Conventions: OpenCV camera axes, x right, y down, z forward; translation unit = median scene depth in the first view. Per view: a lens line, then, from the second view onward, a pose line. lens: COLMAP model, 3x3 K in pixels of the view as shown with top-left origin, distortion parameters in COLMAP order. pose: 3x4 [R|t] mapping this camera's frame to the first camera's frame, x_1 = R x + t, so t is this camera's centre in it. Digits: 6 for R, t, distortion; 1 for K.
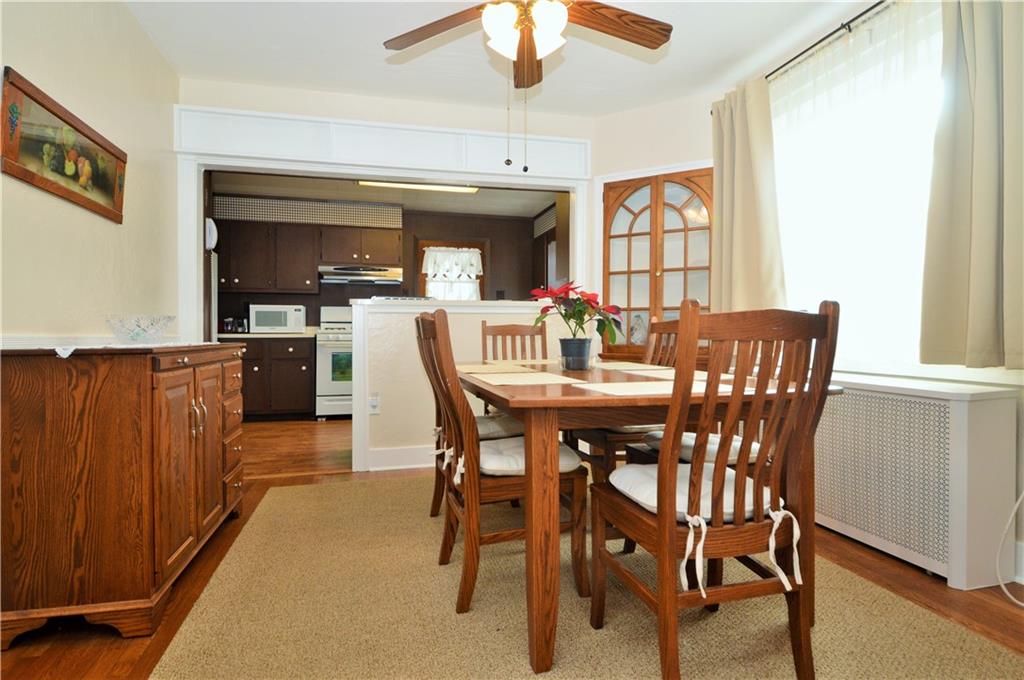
lens RADIAL K [[553.8, 0, 513.7], [0, 553.8, 338.3], [0, 0, 1]] dist [0.027010, -0.034137]
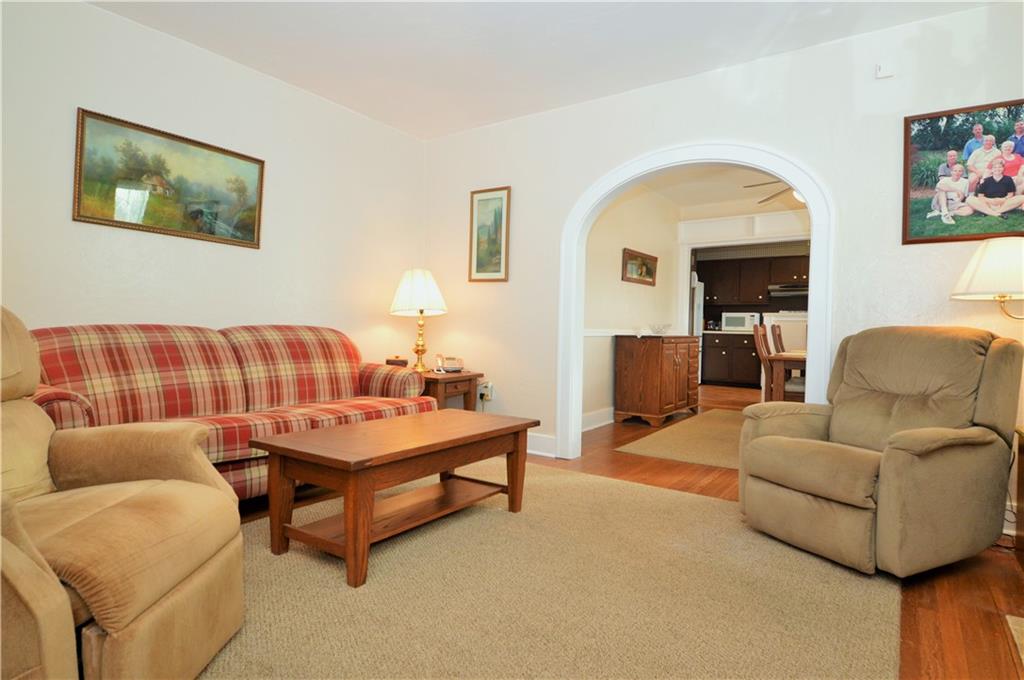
lens RADIAL K [[553.8, 0, 514.2], [0, 553.8, 338.3], [0, 0, 1]] dist [0.027010, -0.034137]
pose [[0.651513, 0.029425, -0.758066, 0.352553], [-0.024108, 0.999546, 0.018079, -0.001680], [0.758254, 0.006497, 0.651927, -0.499586]]
